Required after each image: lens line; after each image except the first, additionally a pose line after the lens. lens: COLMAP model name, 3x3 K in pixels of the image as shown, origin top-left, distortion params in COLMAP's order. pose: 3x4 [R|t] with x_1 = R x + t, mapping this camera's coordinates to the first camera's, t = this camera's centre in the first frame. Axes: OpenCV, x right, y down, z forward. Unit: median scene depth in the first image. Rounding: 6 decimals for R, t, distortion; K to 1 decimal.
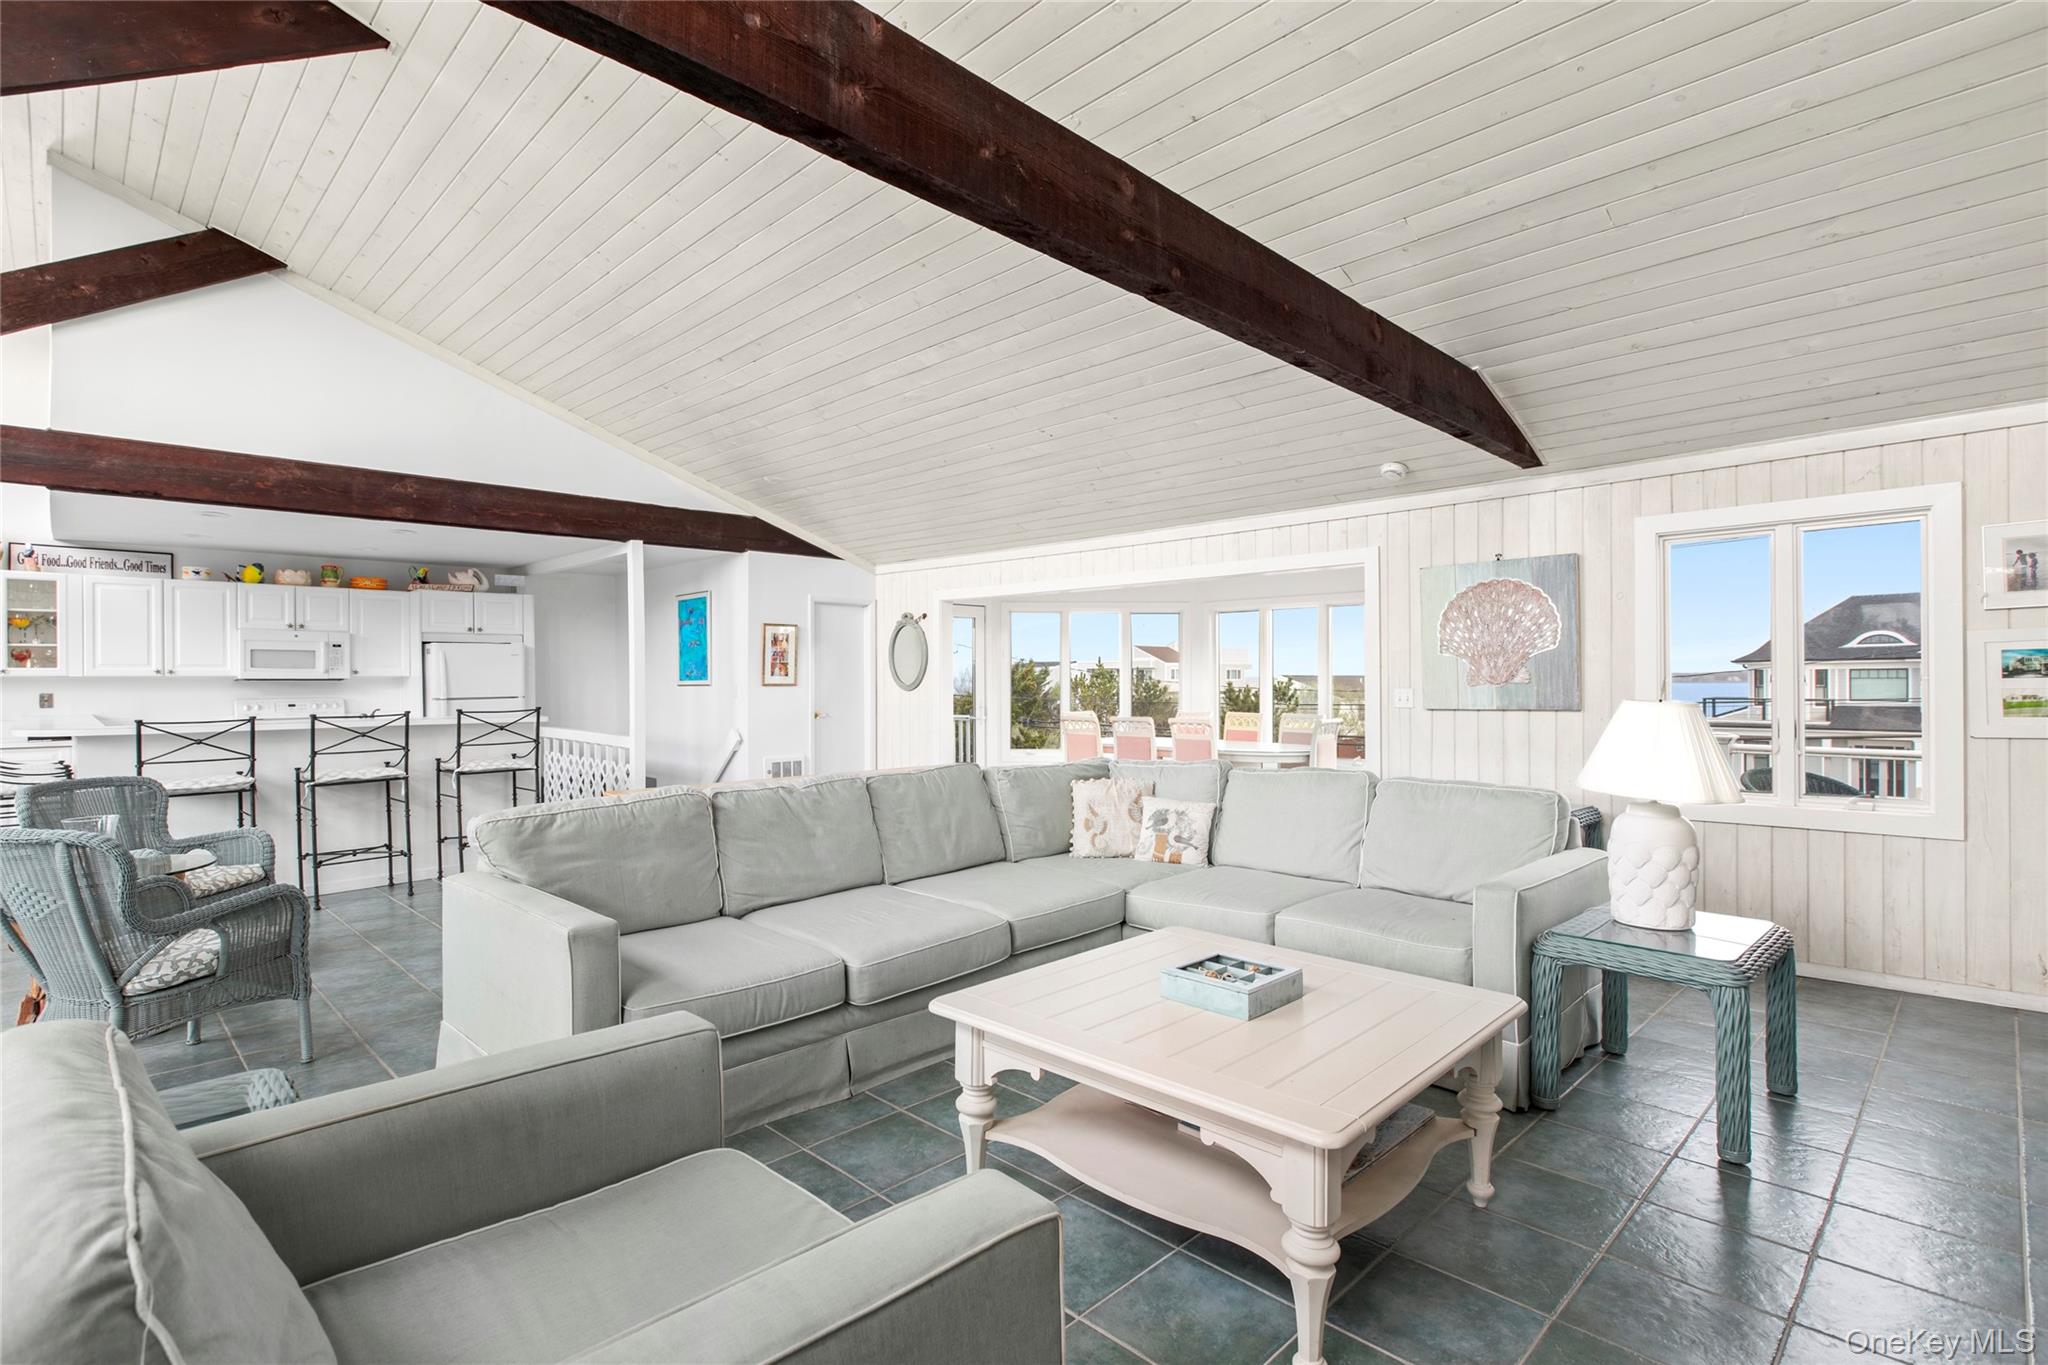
lens RADIAL K [[982.7, 0, 1010.8], [0, 982.7, 679.3], [0, 0, 1]] dist [0.000867, -0.000182]
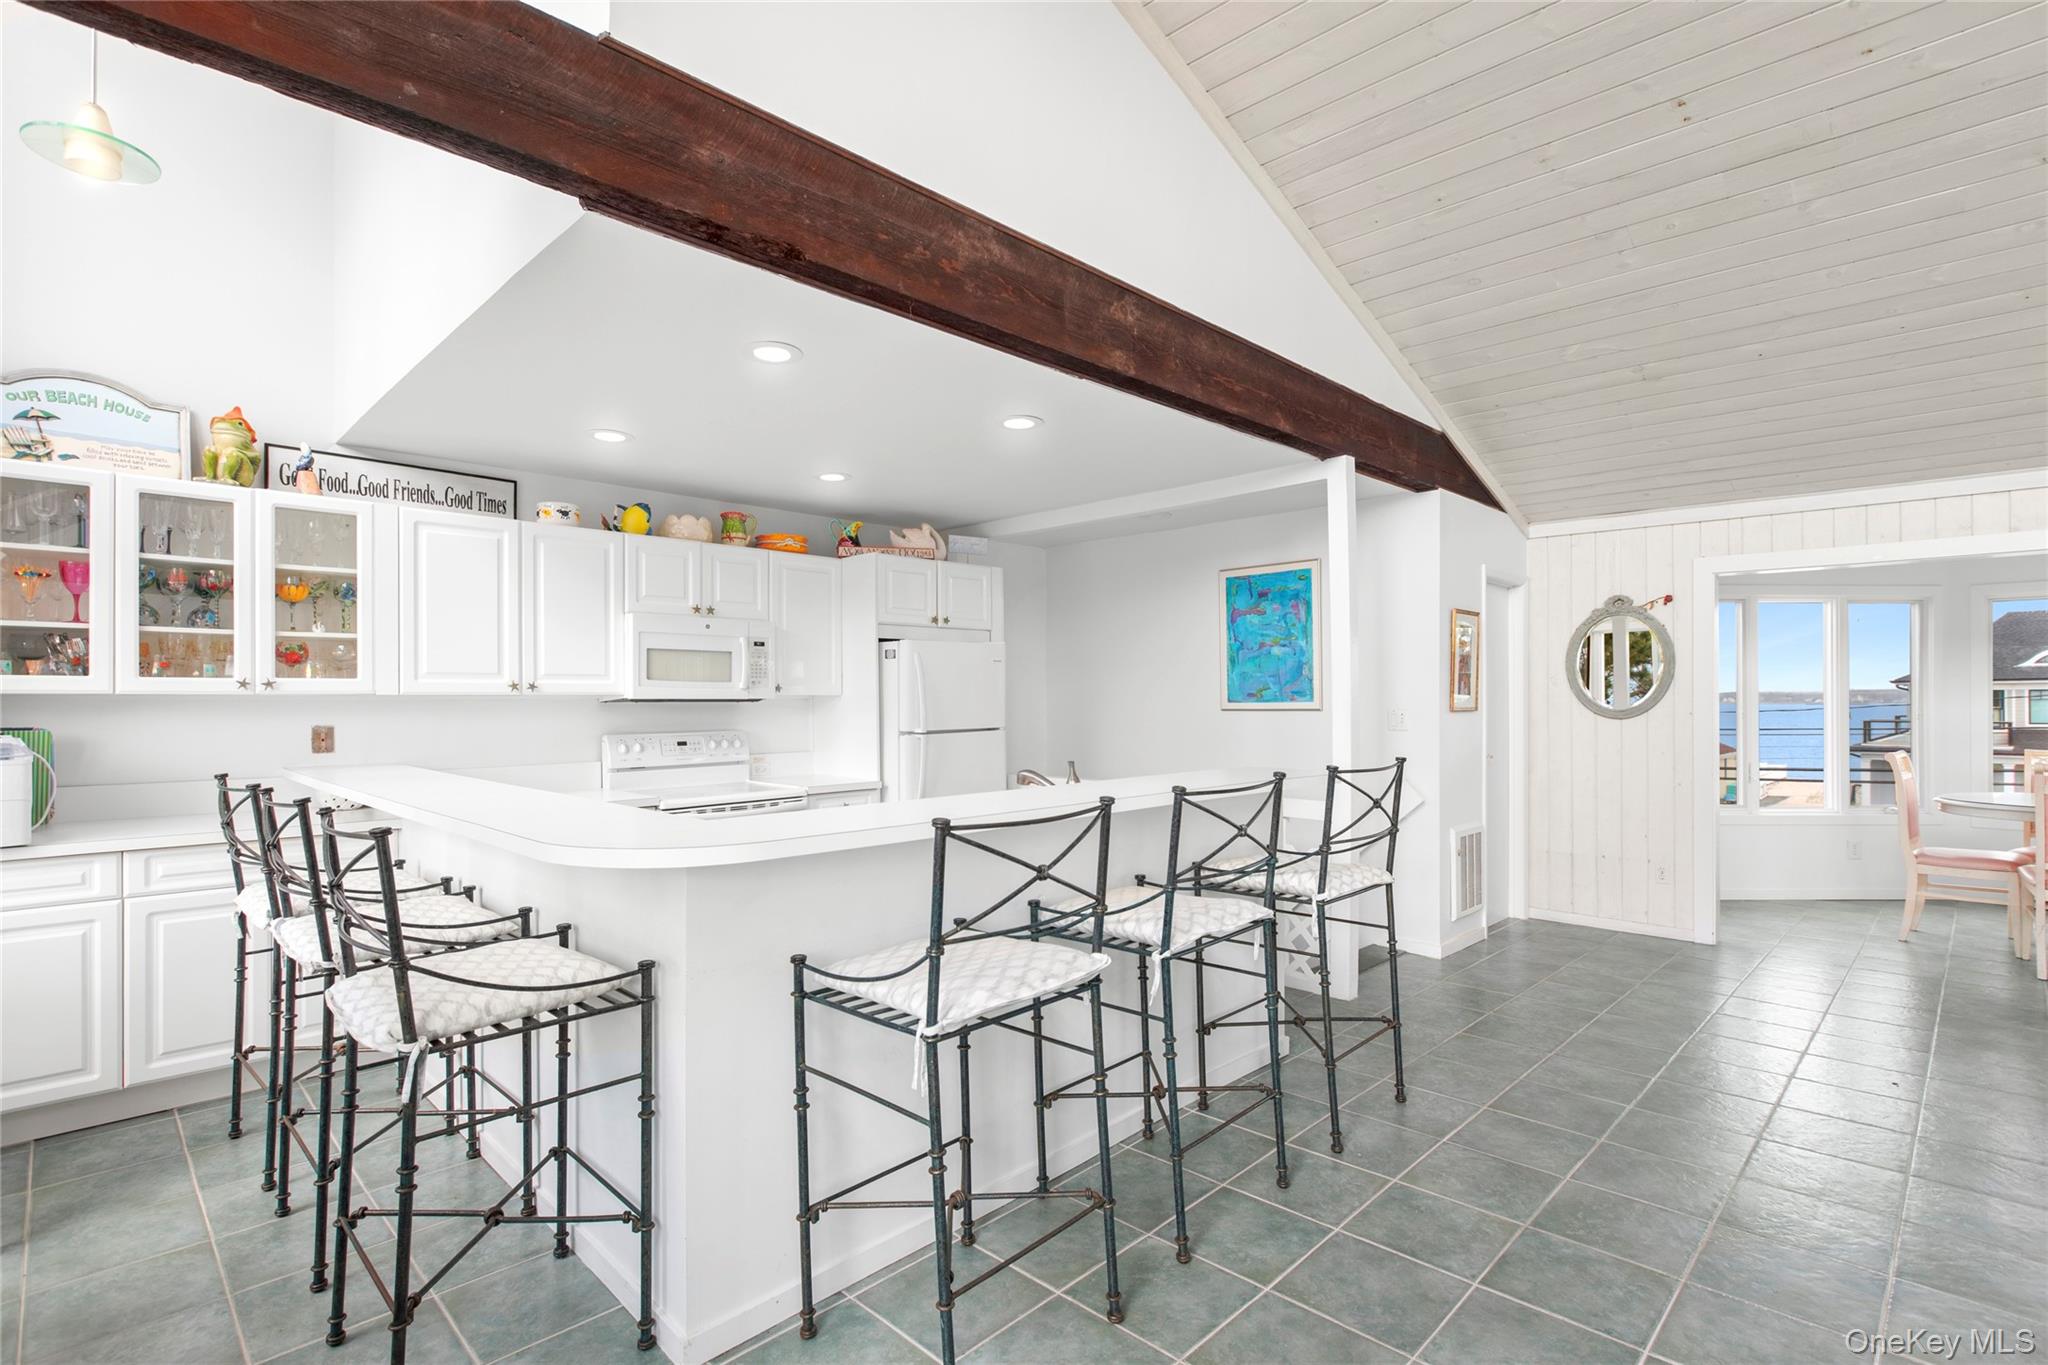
lens RADIAL K [[977.5, 0, 1023.8], [0, 977.5, 694.8], [0, 0, 1]] dist [-0.001890, 0.000288]
pose [[0.999938, 0.001215, 0.011029, -0.597724], [-0.001167, 0.999990, -0.004432, -0.000963], [-0.011034, 0.004418, 0.999929, 0.454632]]
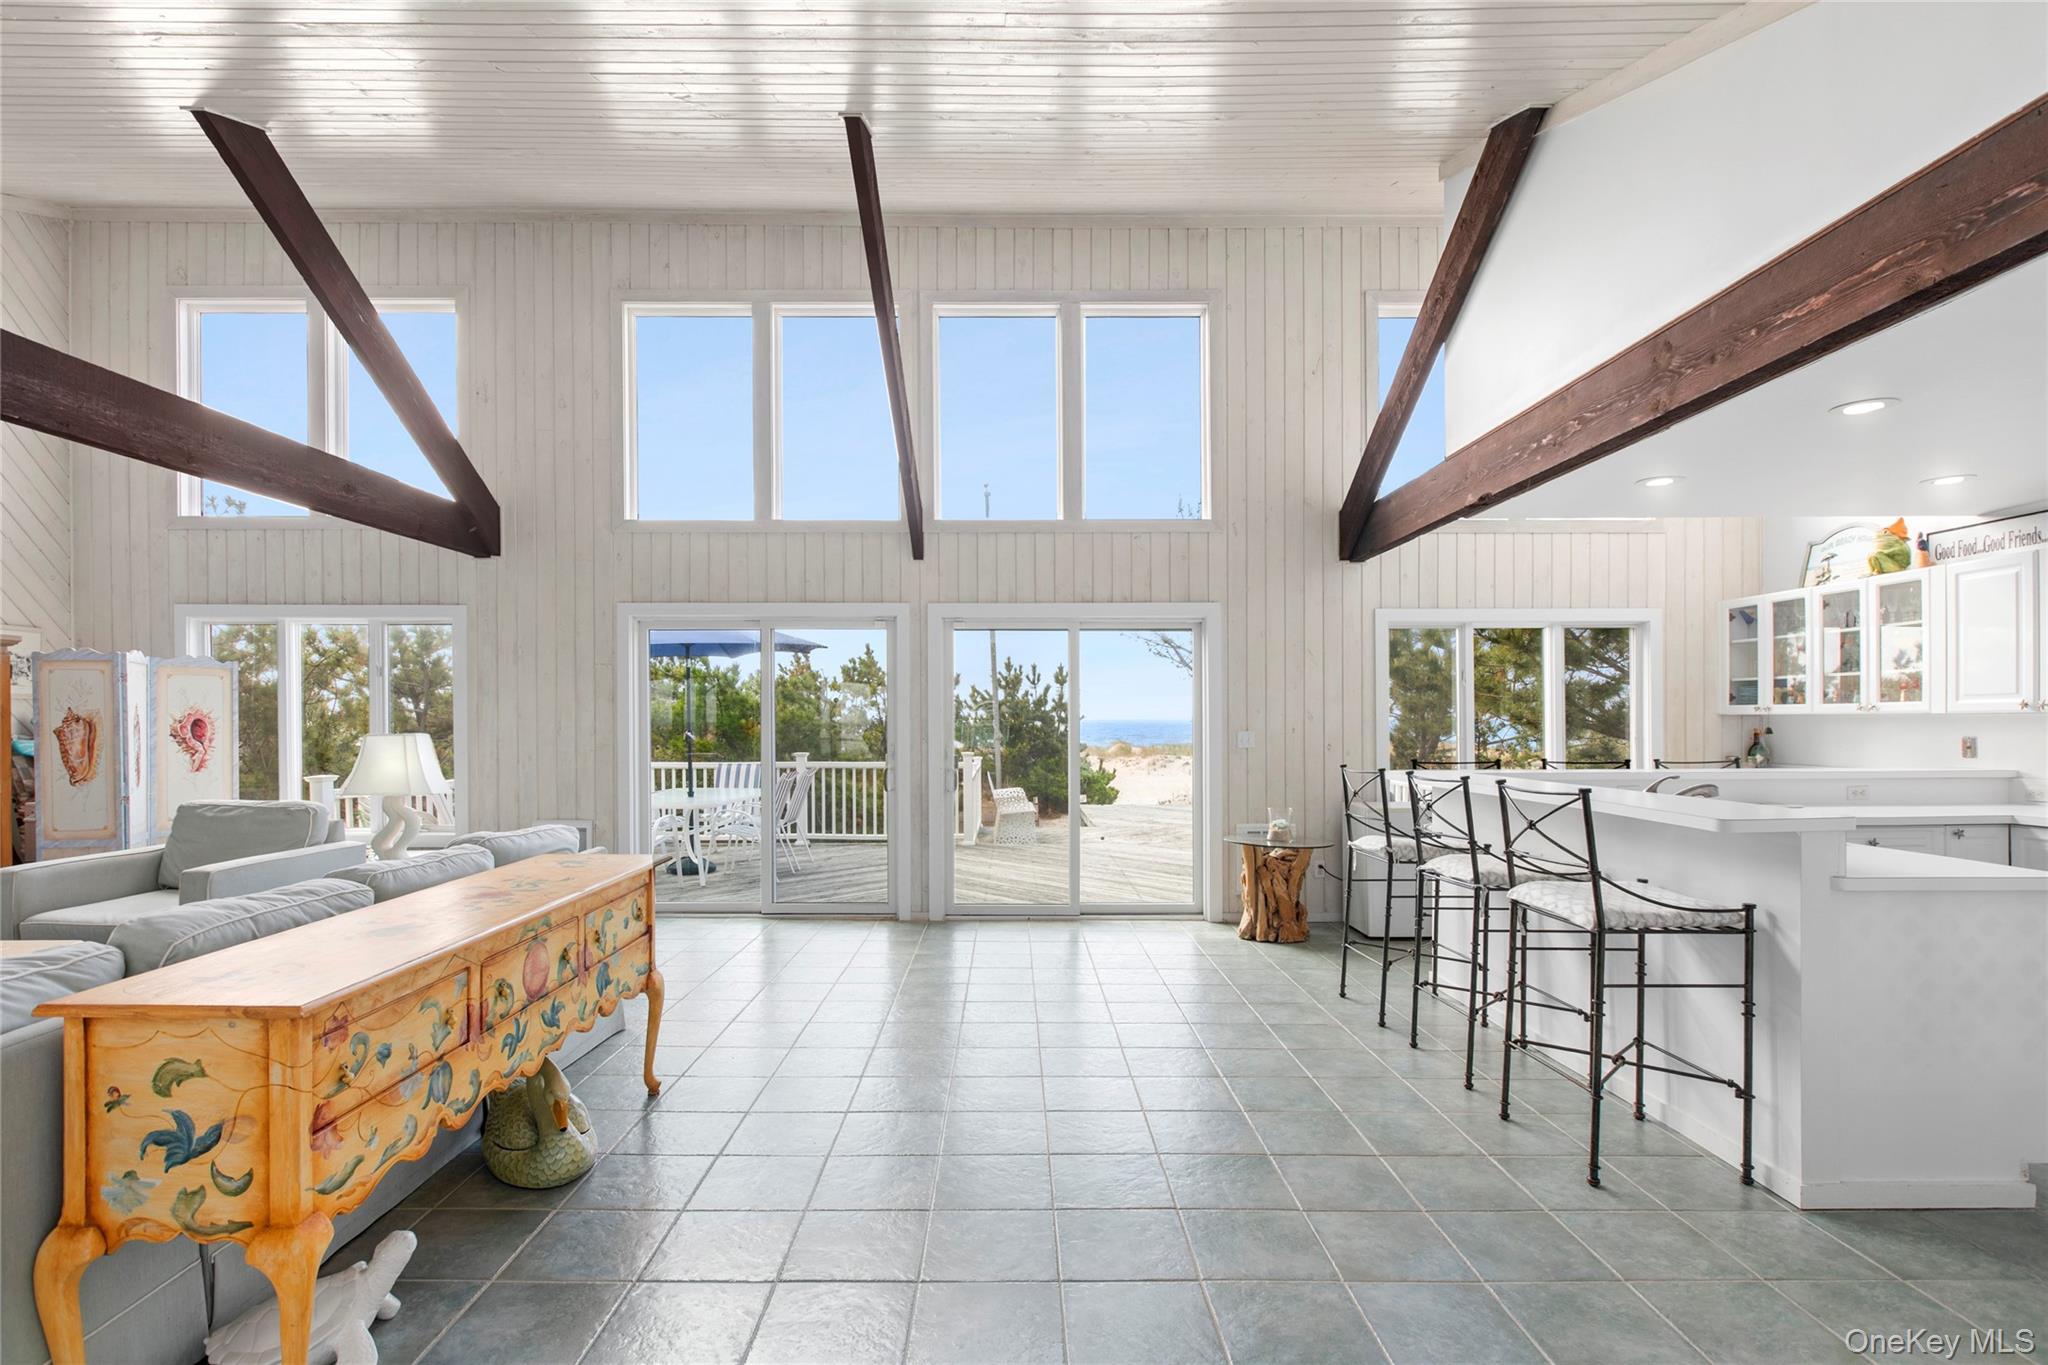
lens RADIAL K [[975.5, 0, 1020.7], [0, 975.5, 733.5], [0, 0, 1]] dist [-0.016772, 0.000024]
pose [[-0.699399, 0.013912, -0.714596, -0.012005], [0.007154, 0.999897, 0.012464, -0.001749], [0.714696, 0.003606, -0.699426, 0.991262]]
